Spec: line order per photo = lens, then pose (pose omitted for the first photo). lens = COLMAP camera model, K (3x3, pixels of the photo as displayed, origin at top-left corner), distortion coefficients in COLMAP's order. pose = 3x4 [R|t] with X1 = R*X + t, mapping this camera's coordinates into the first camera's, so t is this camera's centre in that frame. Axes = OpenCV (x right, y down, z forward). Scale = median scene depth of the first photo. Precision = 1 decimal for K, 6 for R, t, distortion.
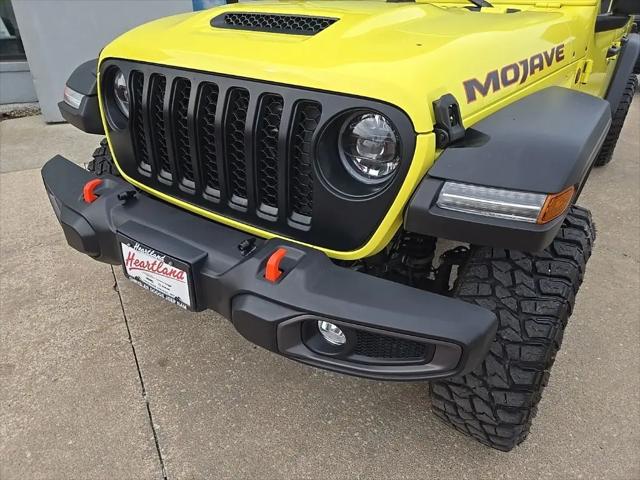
lens RADIAL K [[428.8, 0, 318.9], [0, 428.8, 239.5], [0, 0, 1]] dist [0.073197, -0.059465]
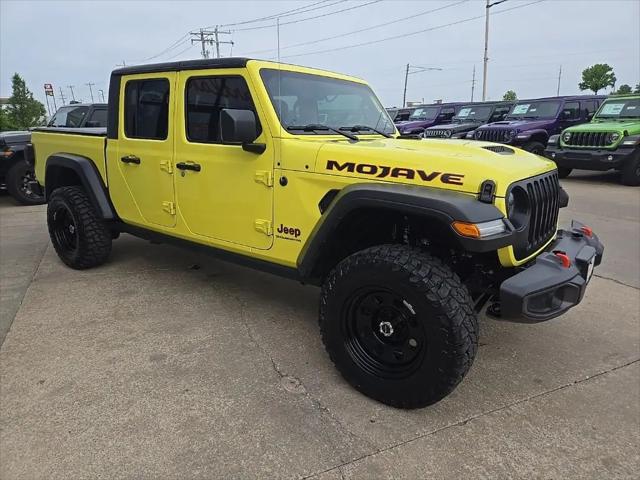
lens RADIAL K [[428.8, 0, 318.9], [0, 428.8, 239.5], [0, 0, 1]] dist [0.073197, -0.059465]
pose [[0.067023, -0.269293, 0.960723, -2.490256], [0.479393, 0.853153, 0.205697, -1.103544], [-0.875037, 0.446778, 0.186278, 1.779908]]
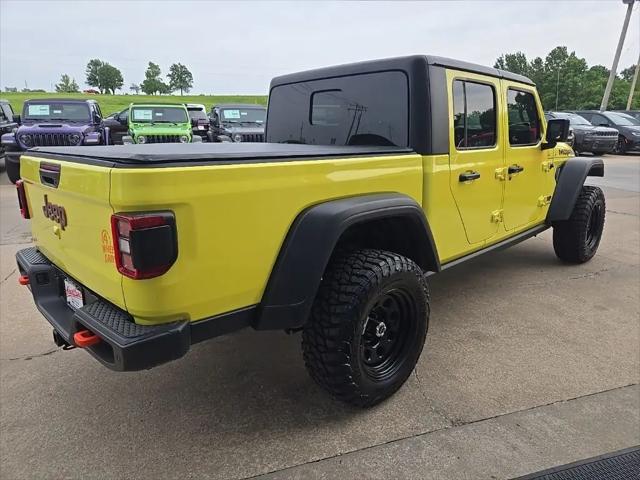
lens RADIAL K [[428.8, 0, 318.9], [0, 428.8, 239.5], [0, 0, 1]] dist [0.073197, -0.059465]
pose [[-0.978521, -0.064276, 0.195870, 0.871831], [0.088441, 0.727368, 0.680524, -3.102361], [-0.186211, 0.683231, -0.706060, 5.442139]]
